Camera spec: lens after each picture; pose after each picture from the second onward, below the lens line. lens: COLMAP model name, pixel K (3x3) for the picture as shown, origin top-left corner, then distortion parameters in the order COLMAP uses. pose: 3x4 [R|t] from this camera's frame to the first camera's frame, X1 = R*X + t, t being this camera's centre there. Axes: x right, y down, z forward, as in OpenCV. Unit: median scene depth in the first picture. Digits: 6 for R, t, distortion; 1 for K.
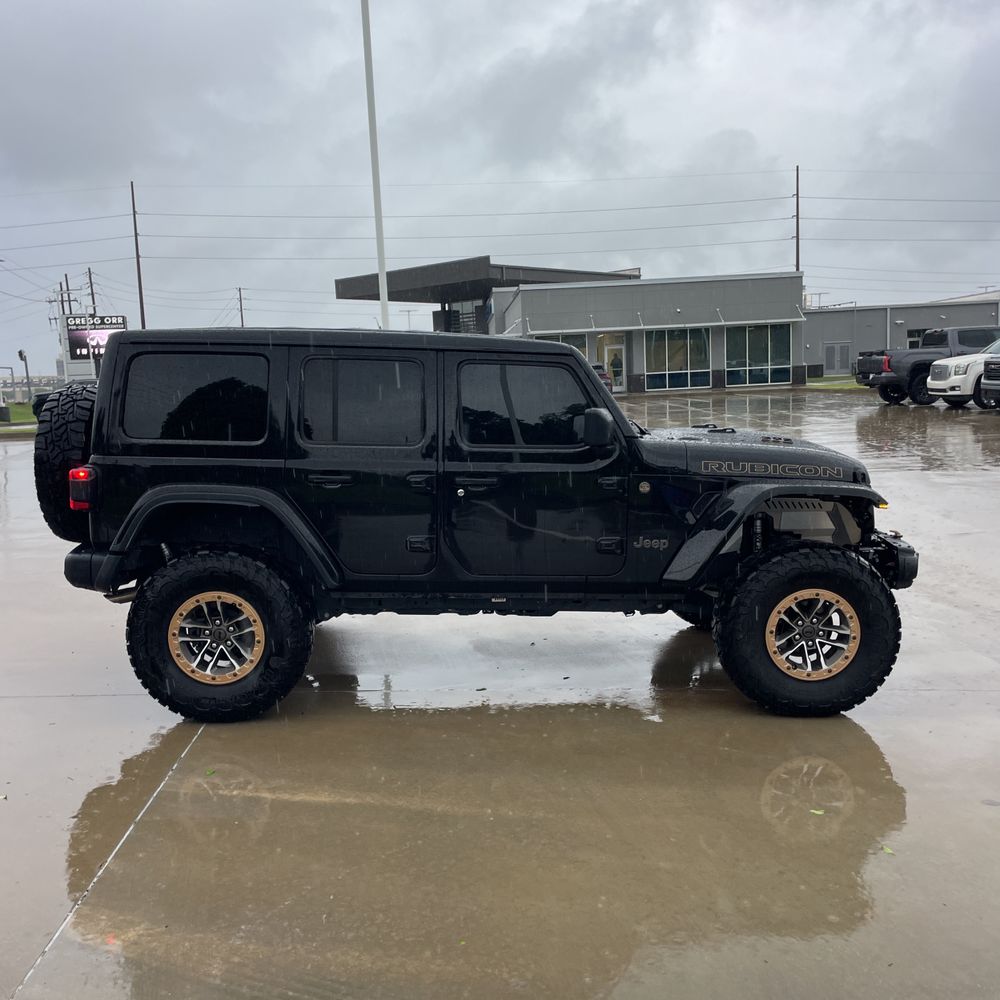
lens RADIAL K [[1017.6, 0, 500.0], [0, 1017.6, 500.0], [0, 0, 1]] dist [0.098798, -0.126657]
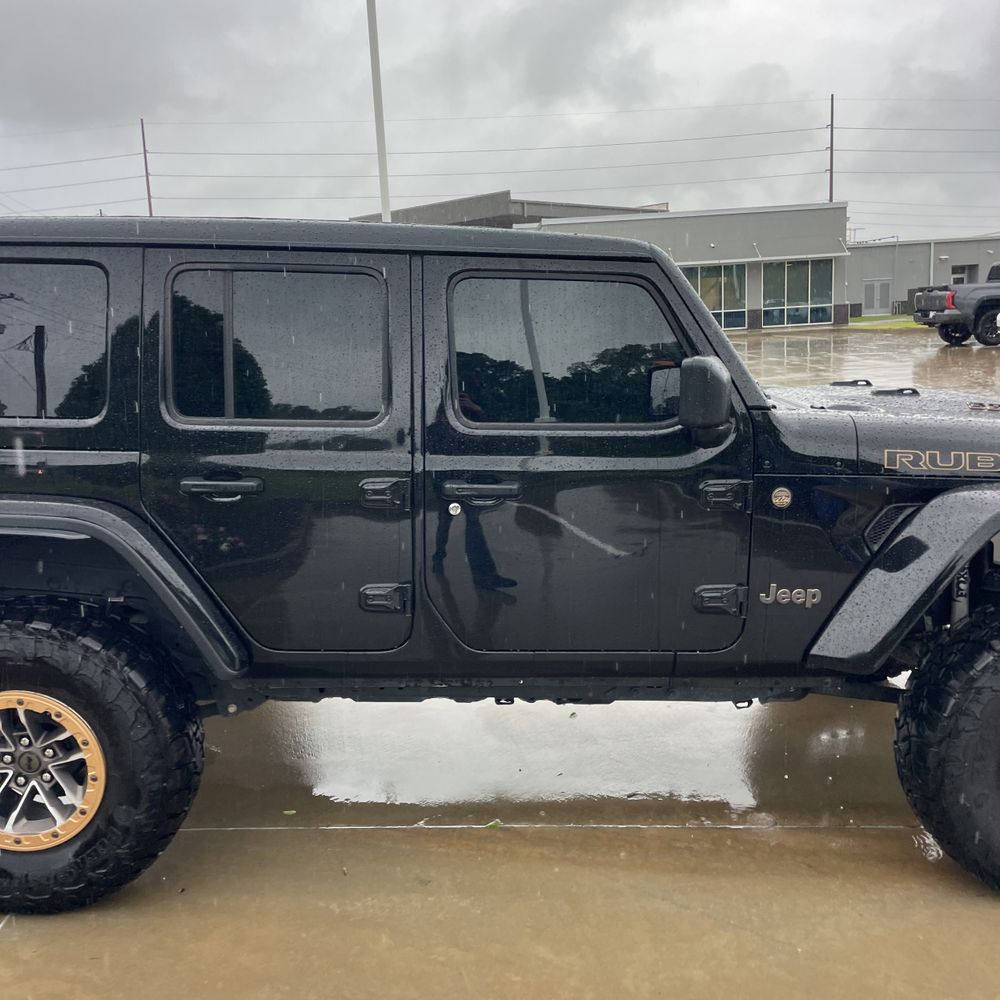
lens RADIAL K [[1014.7, 0, 495.1], [0, 1014.7, 489.3], [0, 0, 1]] dist [0.092937, -0.127701]
pose [[0.999673, -0.001716, -0.025504, -0.001782], [0.002853, 0.999001, 0.044601, -0.042361], [0.025402, -0.044660, 0.998679, 0.432343]]
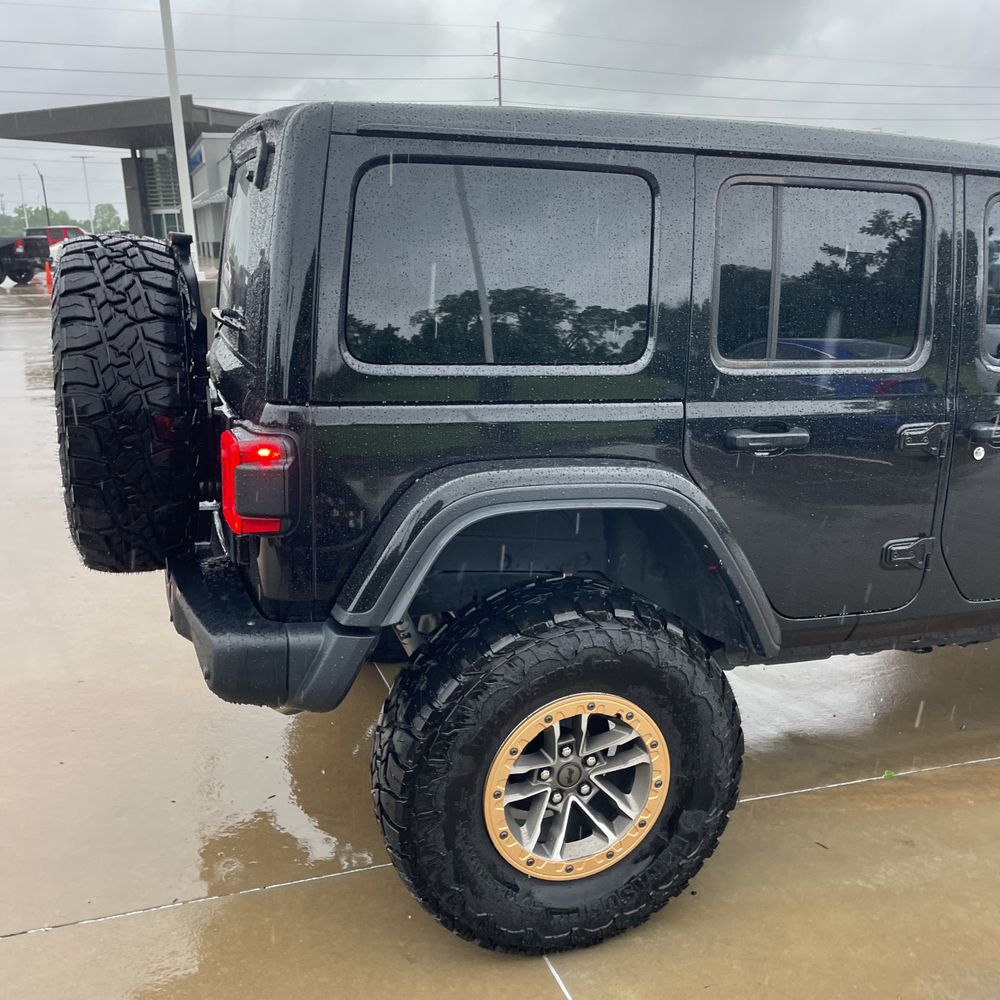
lens RADIAL K [[1017.6, 0, 500.0], [0, 1017.6, 500.0], [0, 0, 1]] dist [0.098798, -0.126657]
pose [[0.954370, -0.056988, 0.293137, -0.423677], [0.019809, 0.991541, 0.128271, -0.055696], [-0.297967, -0.116611, 0.947427, 0.555941]]
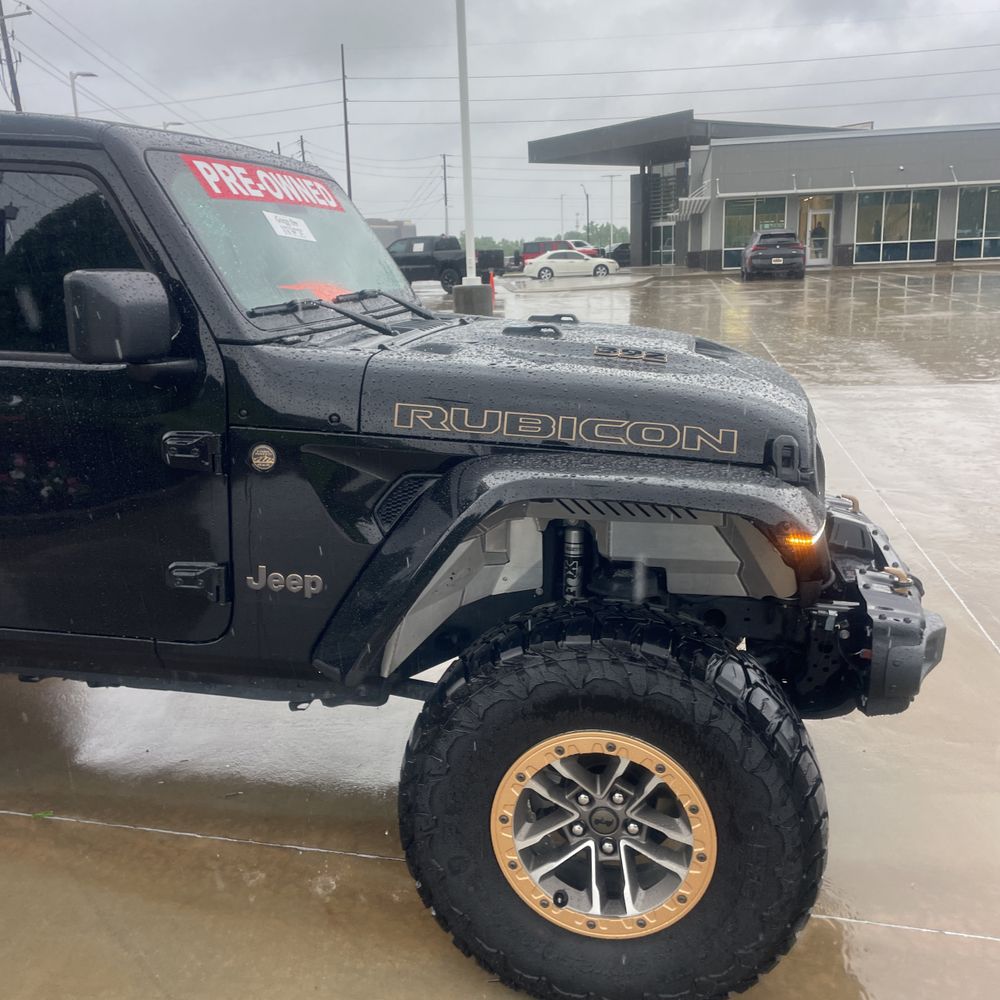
lens RADIAL K [[1014.7, 0, 495.1], [0, 1014.7, 489.3], [0, 0, 1]] dist [0.092937, -0.127701]
pose [[0.975905, 0.058505, -0.210207, 0.333733], [-0.034972, 0.992868, 0.113978, -0.052667], [0.215376, -0.103880, 0.970990, 0.589584]]
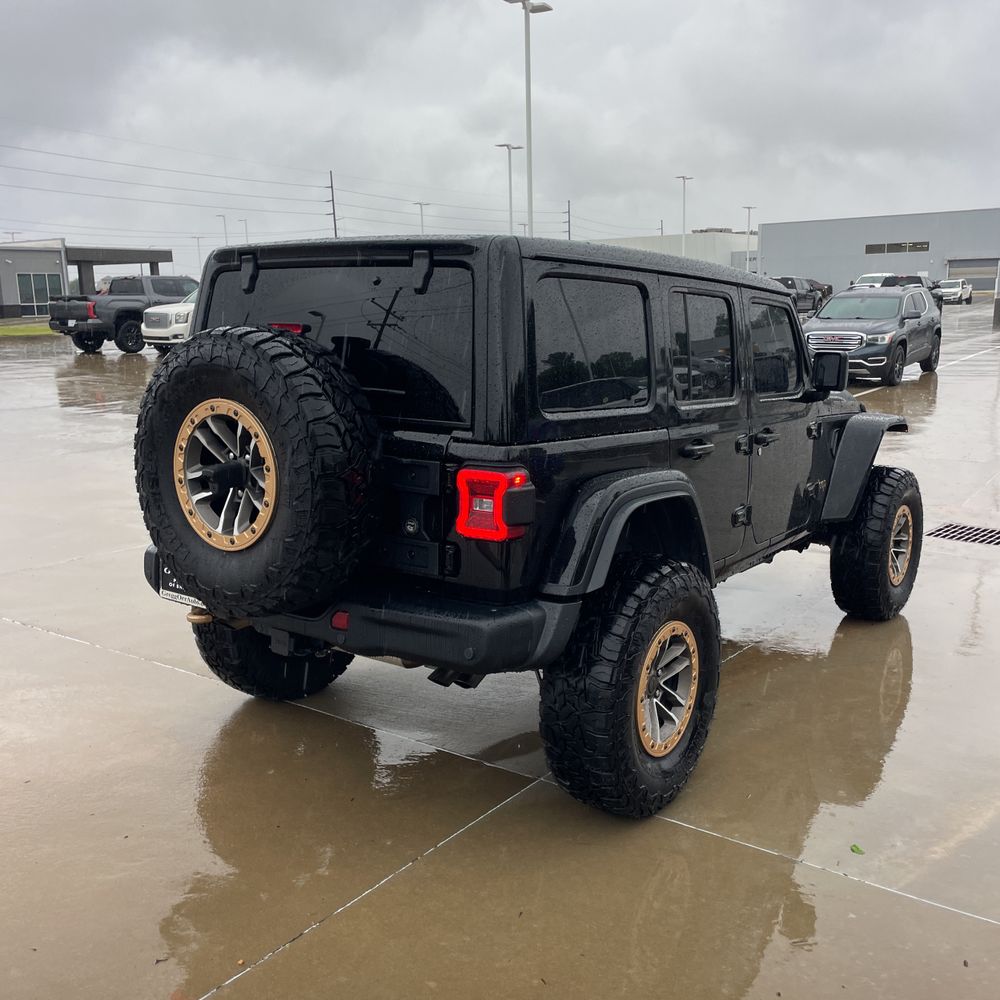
lens RADIAL K [[1017.6, 0, 500.0], [0, 1017.6, 500.0], [0, 0, 1]] dist [0.098798, -0.126657]
pose [[0.610178, -0.126361, 0.782123, -0.843480], [0.087933, 0.991901, 0.091652, -0.065369], [-0.787370, 0.012850, 0.616347, 0.629869]]
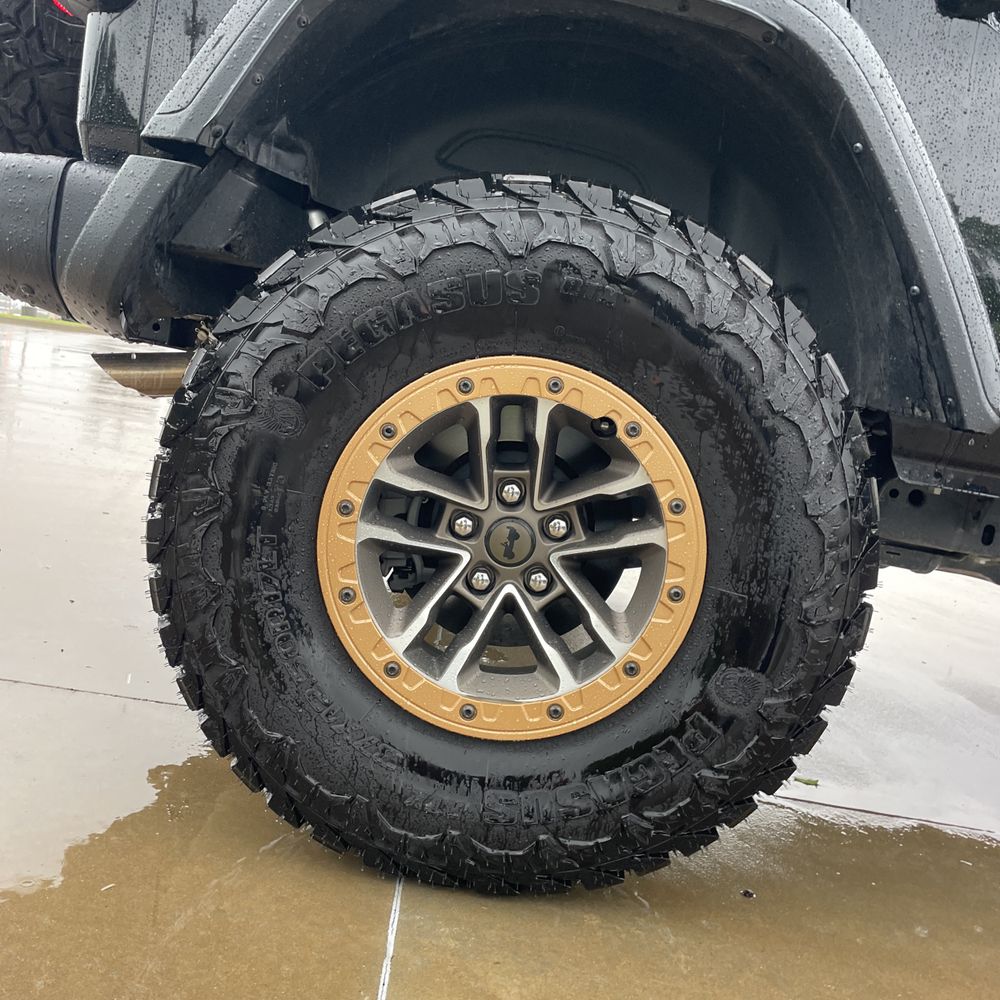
lens RADIAL K [[994.4, 0, 500.1], [0, 994.4, 487.0], [0, 0, 1]] dist [0.116351, -0.173382]
pose [[0.987151, 0.159005, -0.015807, -0.266047], [-0.159191, 0.987183, -0.011328, 0.117672], [0.013803, 0.013699, 0.999811, 0.731956]]
